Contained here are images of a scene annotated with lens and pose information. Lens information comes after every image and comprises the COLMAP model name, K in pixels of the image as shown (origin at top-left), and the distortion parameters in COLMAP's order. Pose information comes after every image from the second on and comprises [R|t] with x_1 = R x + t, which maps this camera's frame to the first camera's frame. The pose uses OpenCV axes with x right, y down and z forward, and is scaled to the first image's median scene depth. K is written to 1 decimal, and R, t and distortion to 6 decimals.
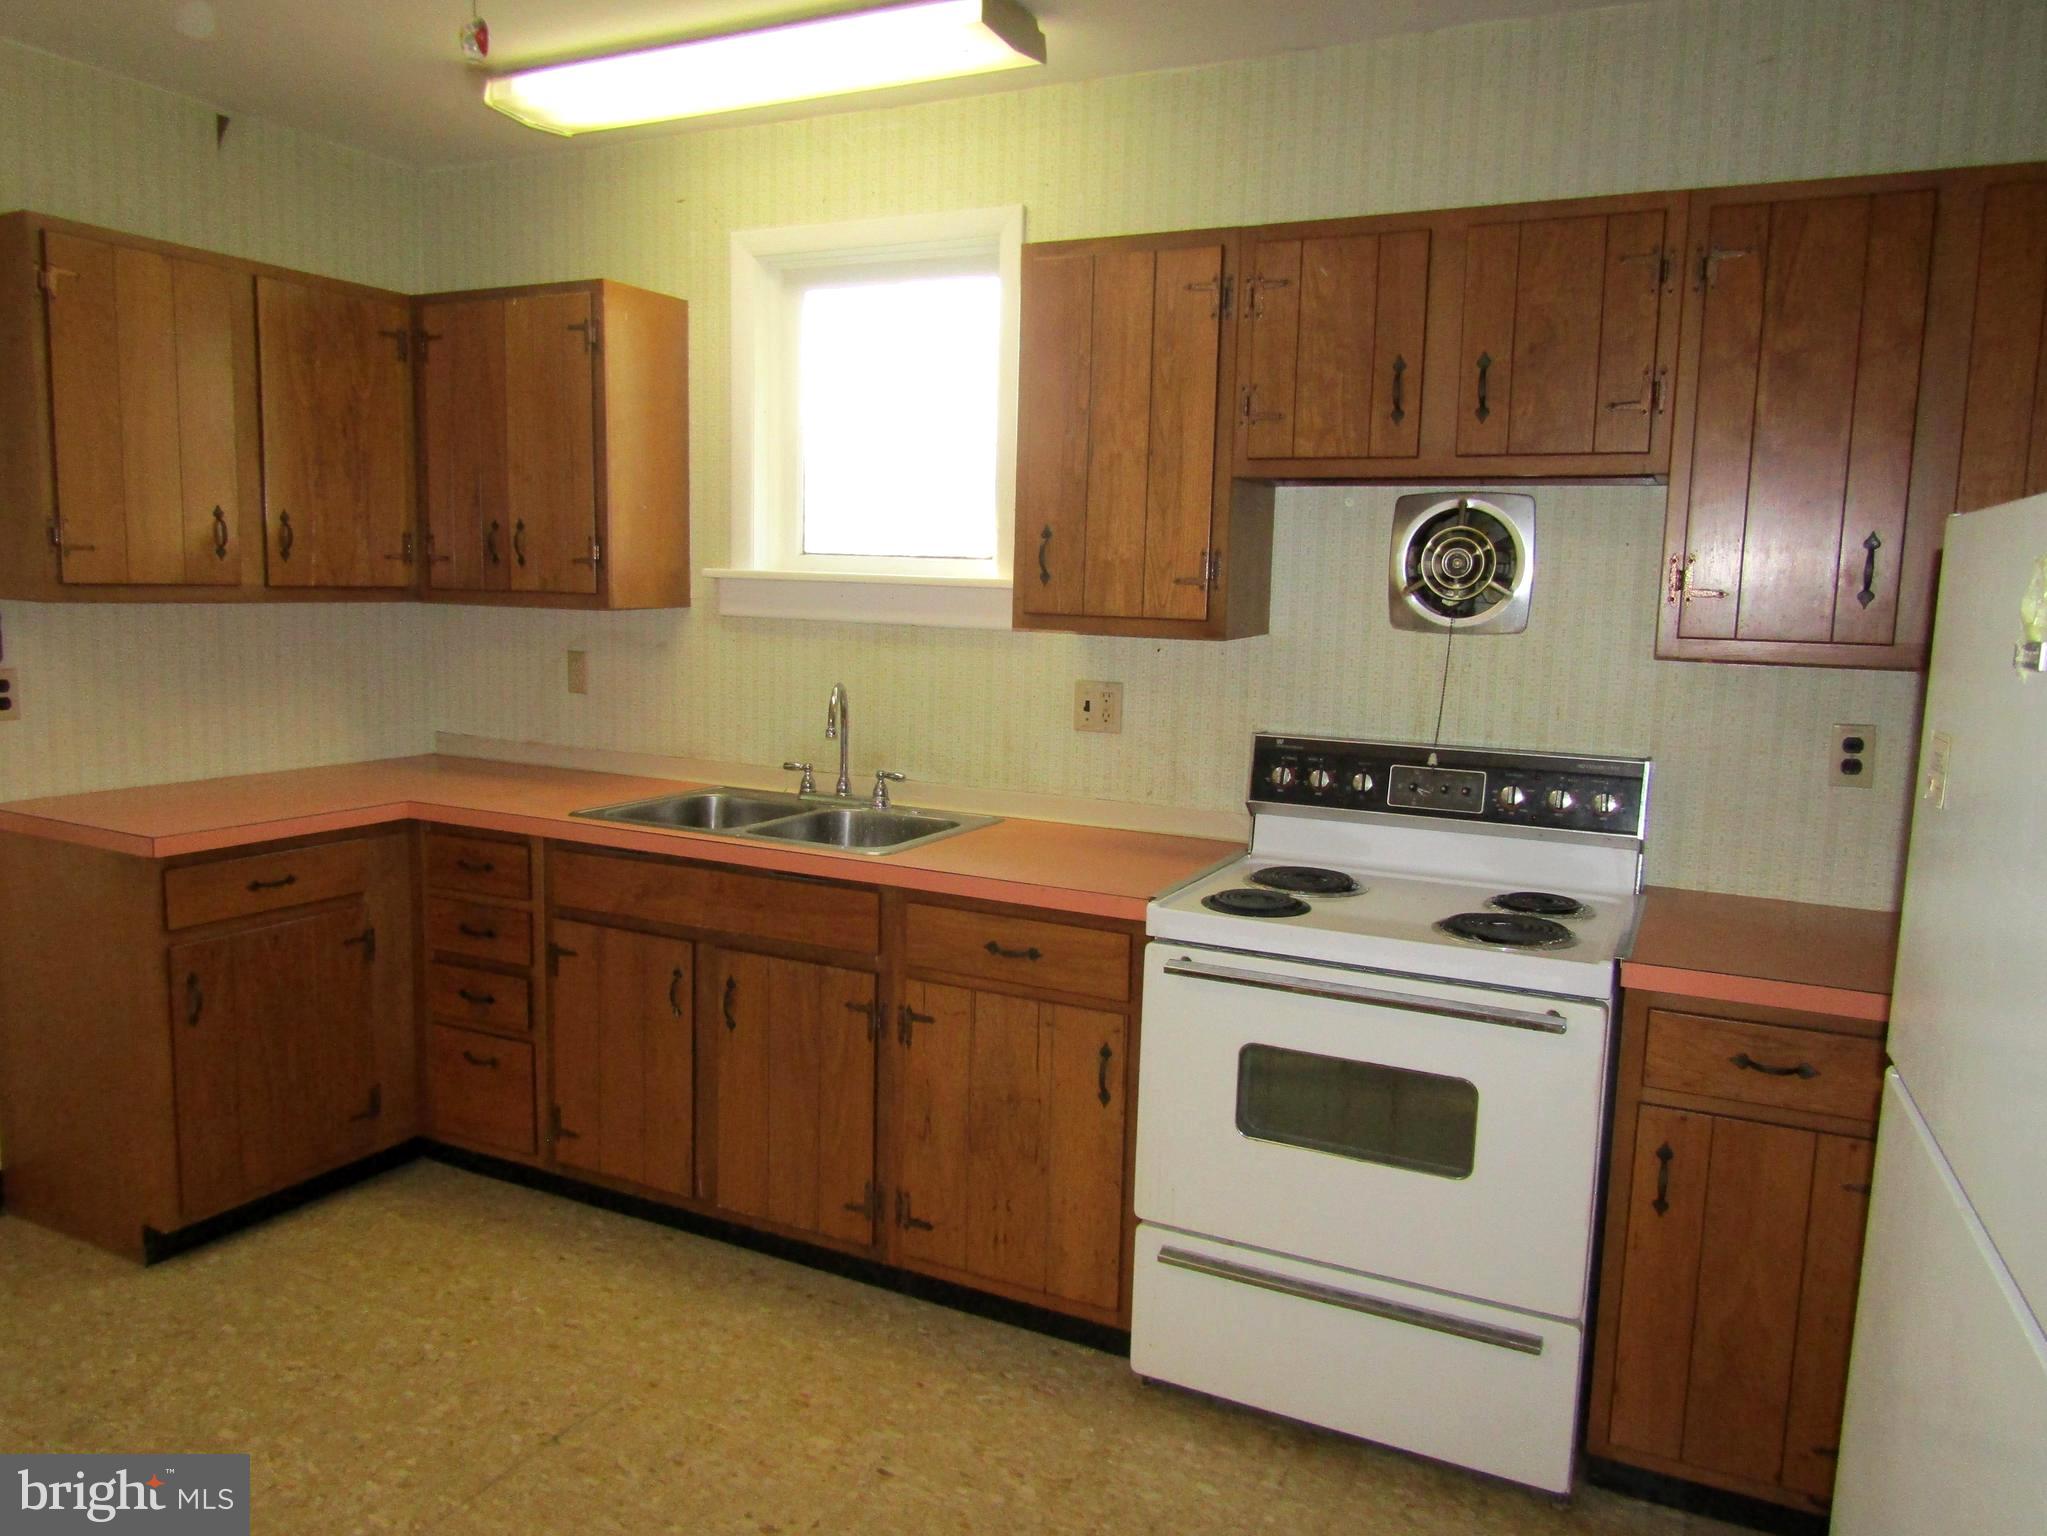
lens RADIAL K [[1464.2, 0, 1023.5], [0, 1464.2, 768.0], [0, 0, 1]] dist [-0.011878, 0.000208]
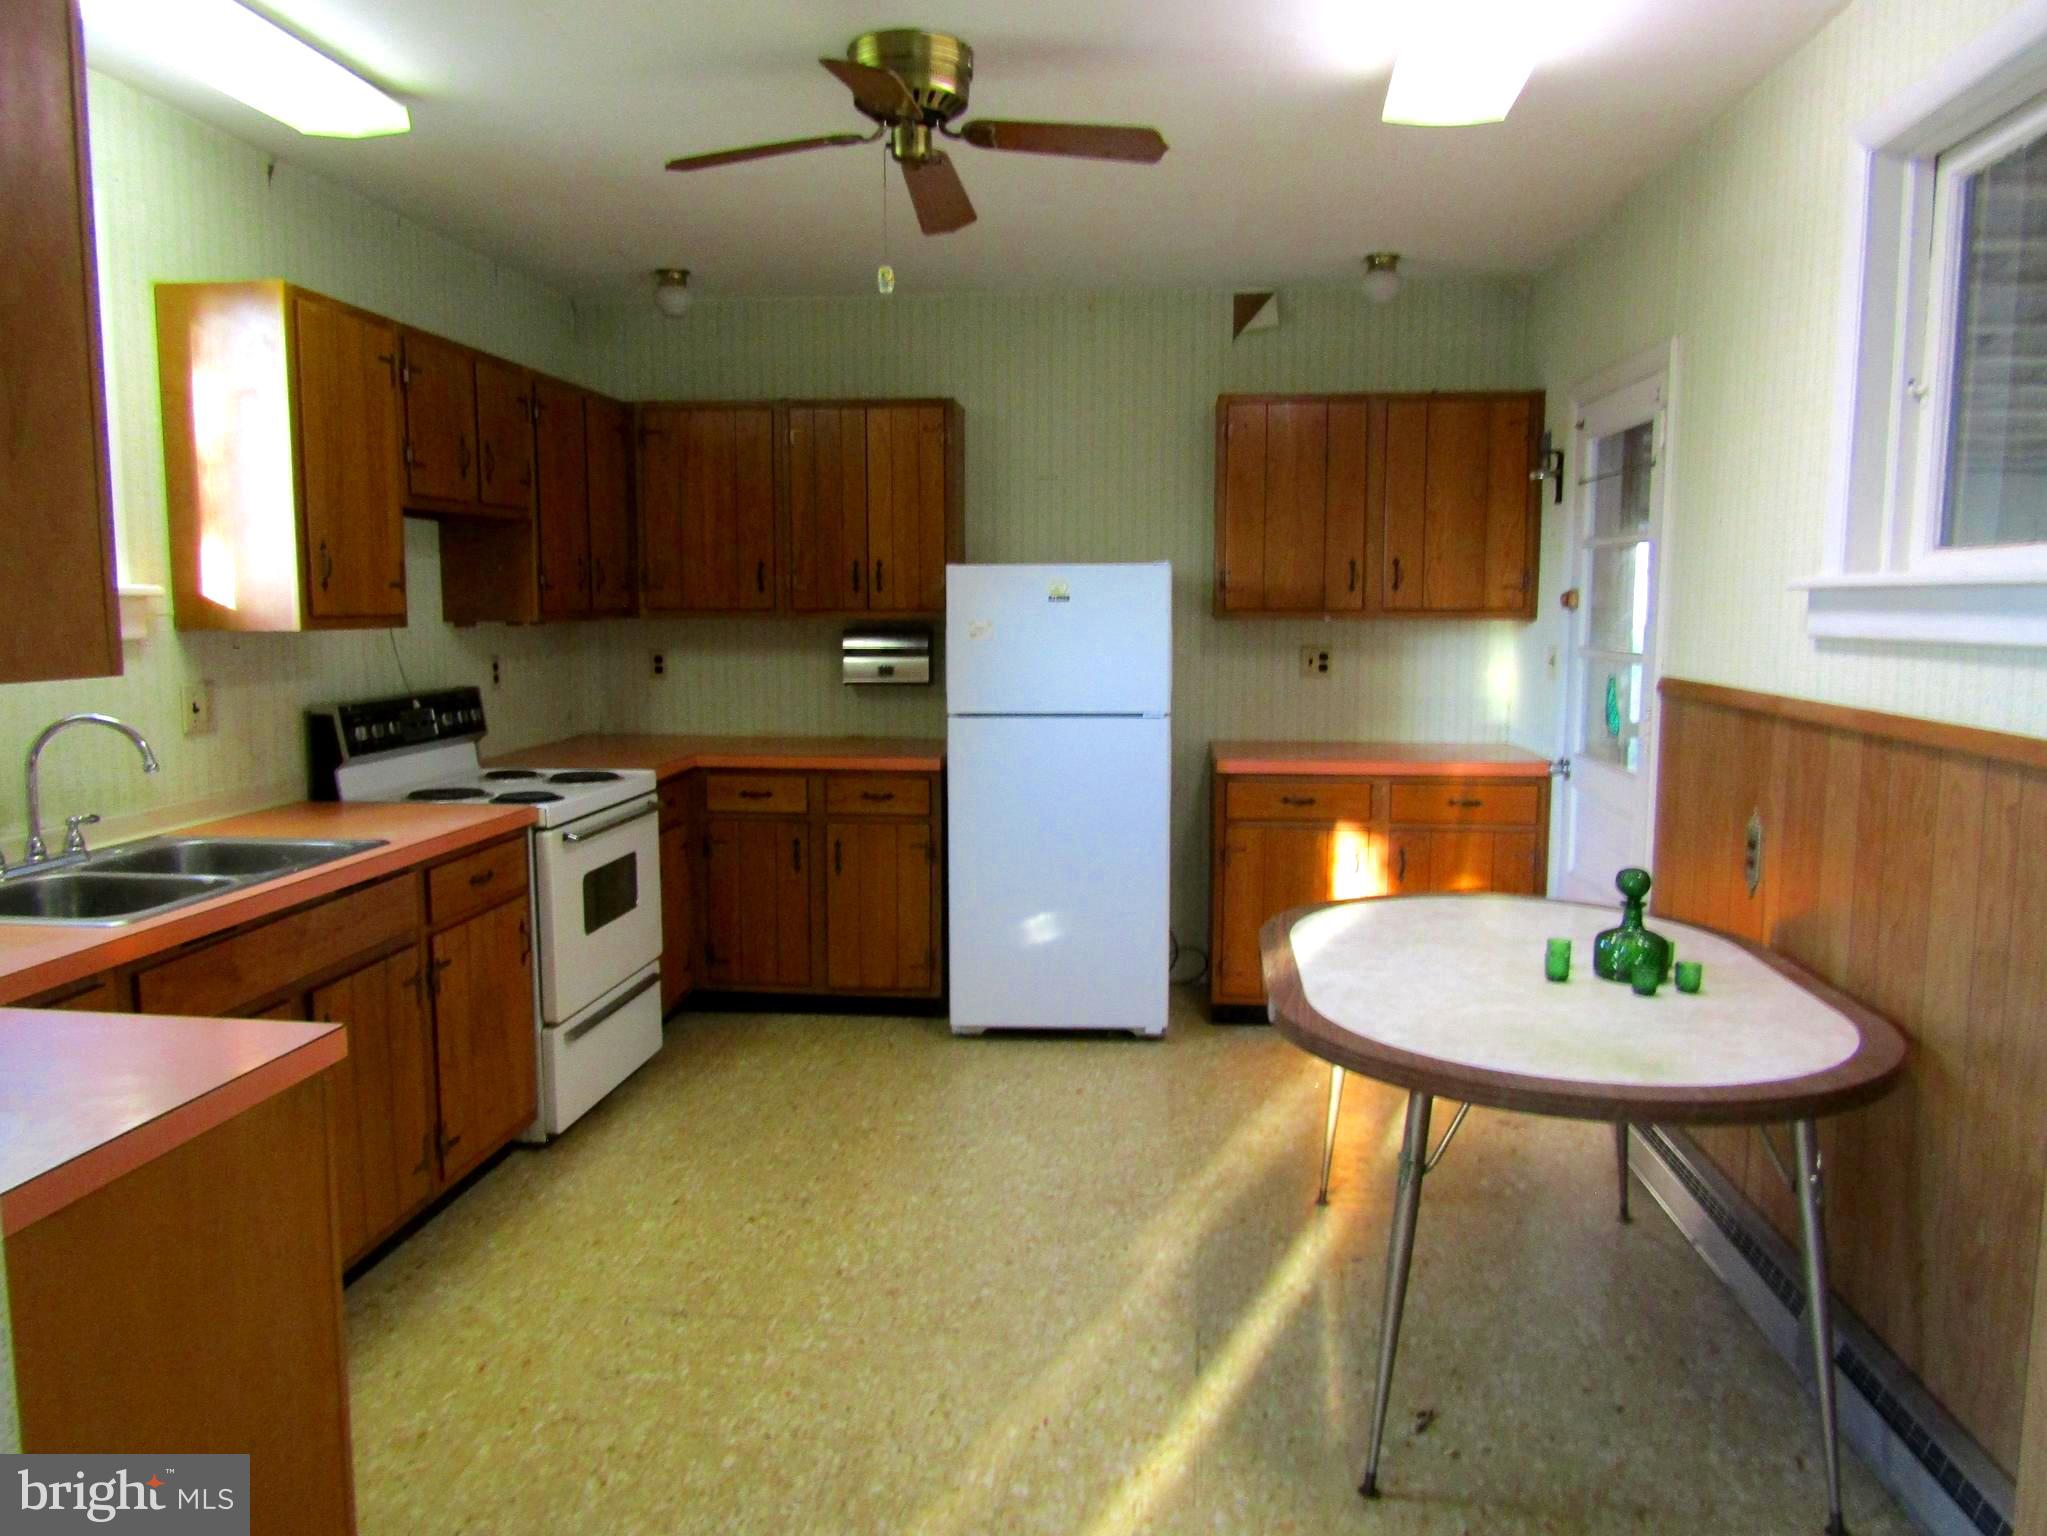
lens RADIAL K [[1464.2, 0, 1023.5], [0, 1464.2, 768.0], [0, 0, 1]] dist [-0.011878, 0.000208]
pose [[-0.352551, -0.137789, 0.925593, -1.309232], [0.105862, 0.976879, 0.185746, -0.152616], [-0.929786, 0.163470, -0.329813, 0.941619]]
